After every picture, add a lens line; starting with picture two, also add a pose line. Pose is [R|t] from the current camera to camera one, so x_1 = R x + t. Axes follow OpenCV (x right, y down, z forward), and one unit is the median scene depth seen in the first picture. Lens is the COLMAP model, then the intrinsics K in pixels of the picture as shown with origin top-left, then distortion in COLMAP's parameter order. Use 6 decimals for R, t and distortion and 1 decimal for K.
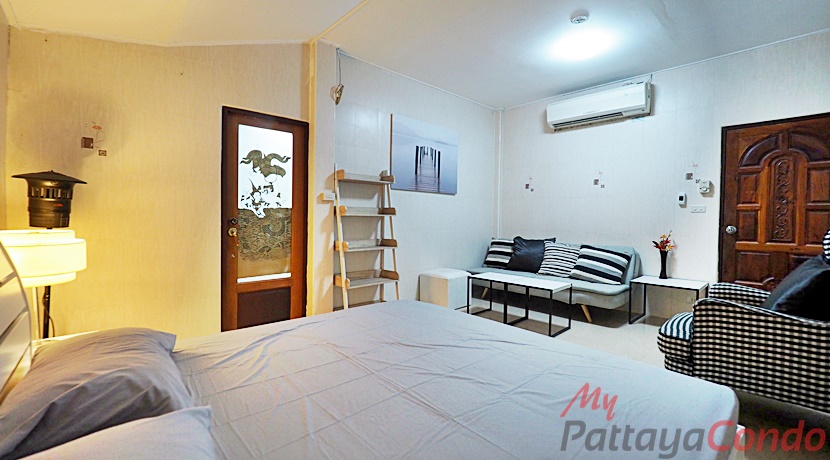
lens RADIAL K [[348.1, 0, 400.9], [0, 348.1, 224.4], [0, 0, 1]] dist [-0.000849, -0.000092]
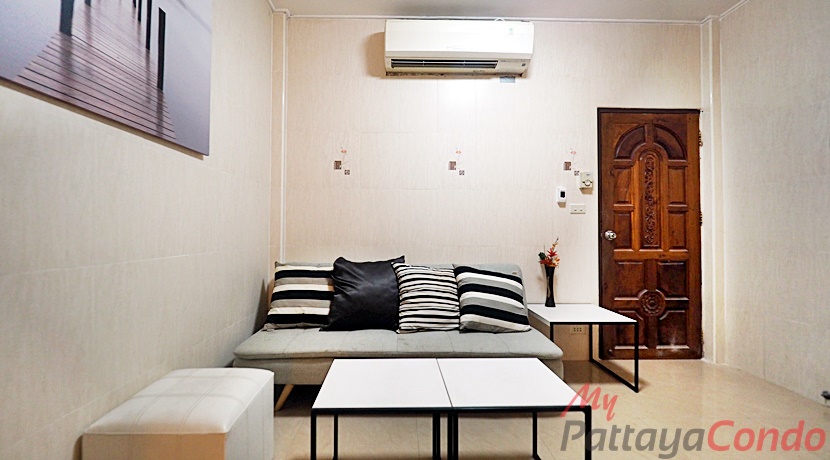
lens RADIAL K [[348.1, 0, 400.9], [0, 348.1, 224.4], [0, 0, 1]] dist [-0.000849, -0.000092]
pose [[0.661346, 0.005165, 0.750063, 0.019420], [0.018364, 0.999565, -0.023075, -0.000211], [-0.749856, 0.029035, 0.660964, 0.765962]]
